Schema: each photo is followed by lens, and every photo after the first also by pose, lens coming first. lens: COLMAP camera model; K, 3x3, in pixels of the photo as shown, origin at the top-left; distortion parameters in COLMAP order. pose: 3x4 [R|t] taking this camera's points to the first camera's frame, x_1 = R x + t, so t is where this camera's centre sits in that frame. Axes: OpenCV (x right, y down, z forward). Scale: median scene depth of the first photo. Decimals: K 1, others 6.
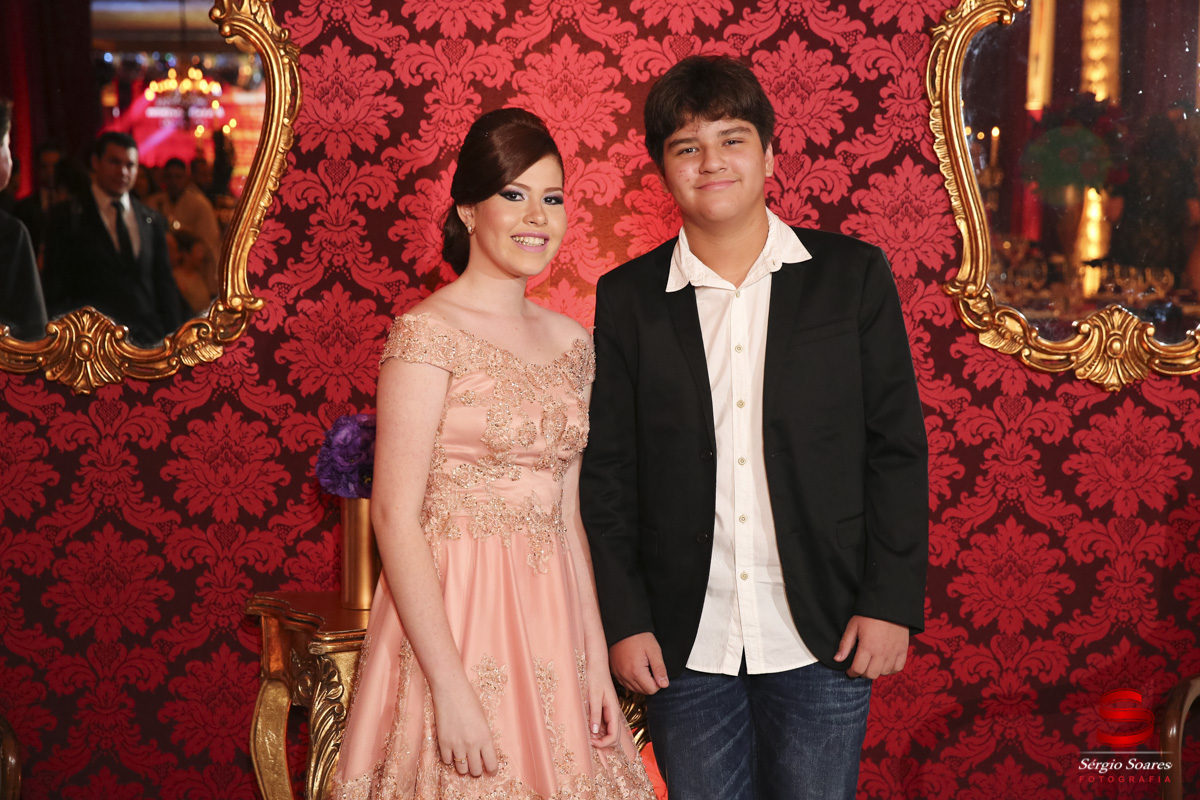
lens RADIAL K [[2089.9, 0, 604.2], [0, 2089.9, 420.7], [0, 0, 1]] dist [0.244412, 0.000000]
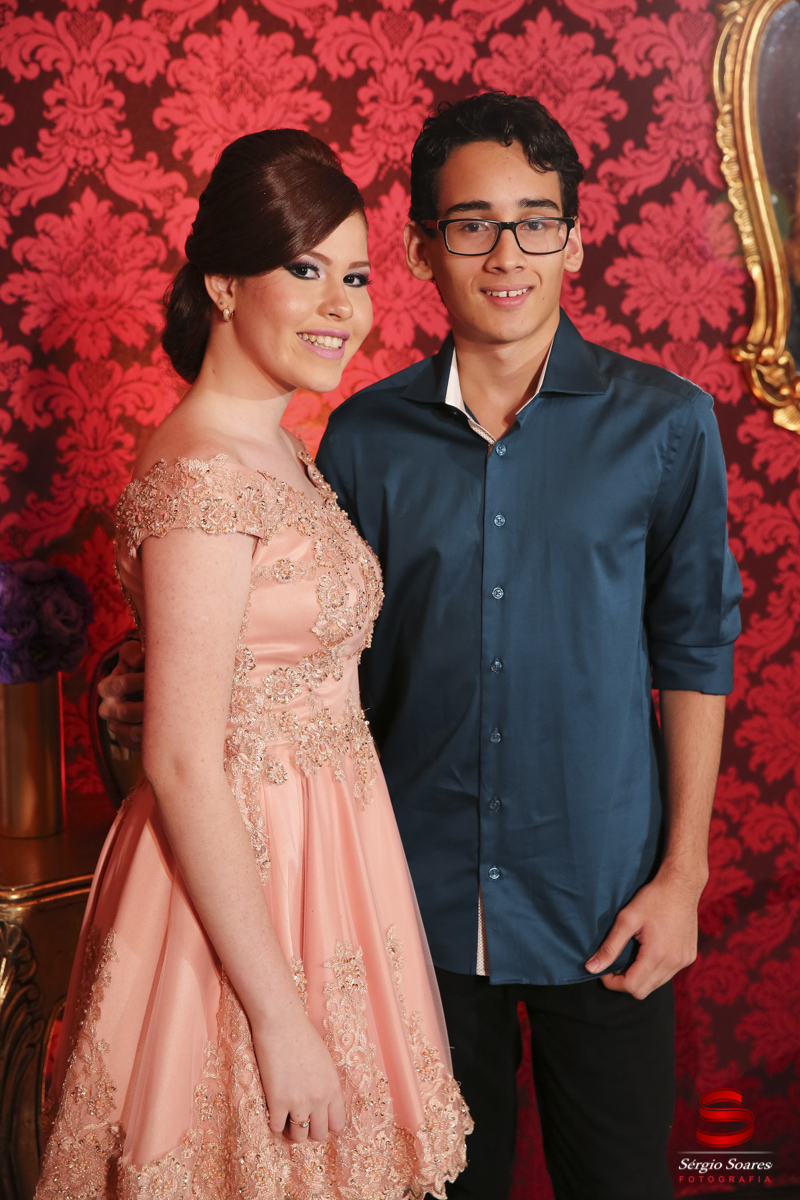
lens RADIAL K [[2238.4, 0, 399.2], [0, 2238.4, 606.0], [0, 0, 1]] dist [0.254513, 0.000000]
pose [[0.973269, -0.048228, 0.224546, -0.148760], [0.027852, 0.995272, 0.093044, -0.051474], [-0.227972, -0.084303, 0.970011, 0.218540]]
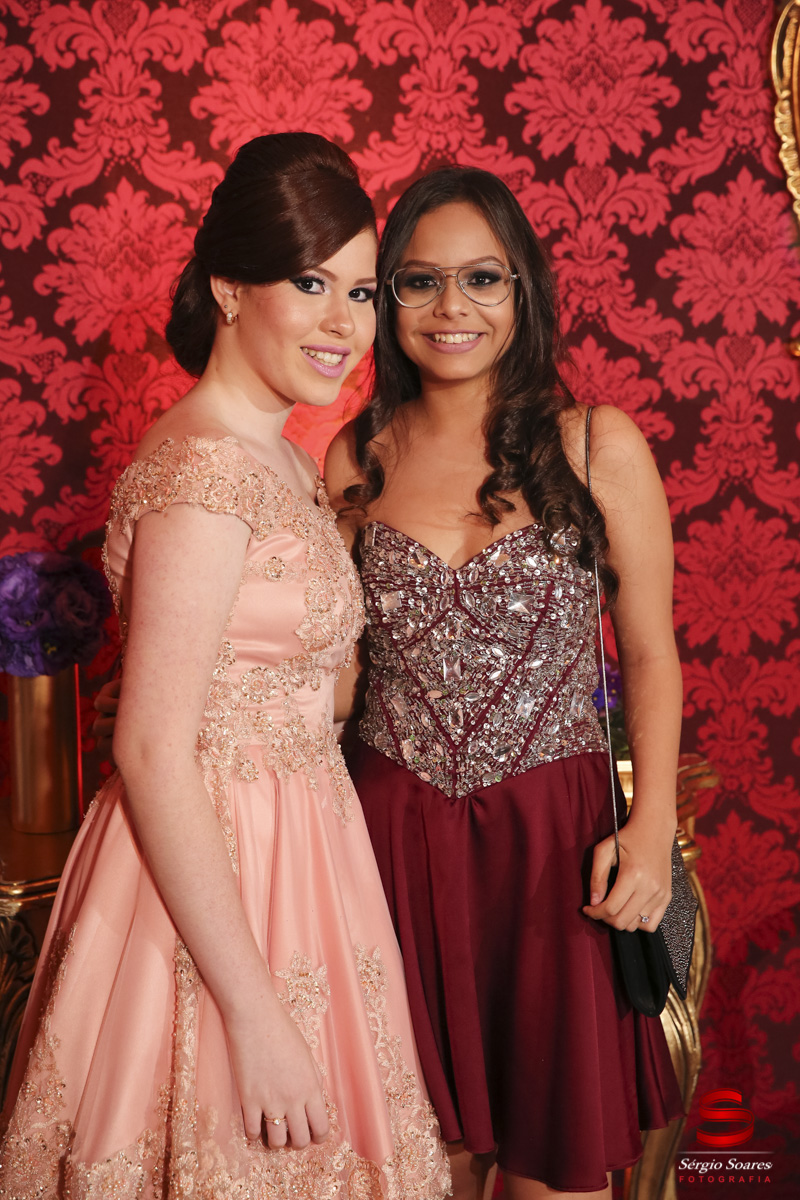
lens RADIAL K [[2238.4, 0, 400.6], [0, 2238.4, 606.5], [0, 0, 1]] dist [0.254513, 0.000000]
pose [[0.986862, -0.037019, 0.157269, -0.105243], [0.024499, 0.996428, 0.080819, -0.040054], [-0.159699, -0.075904, 0.984243, 0.227062]]
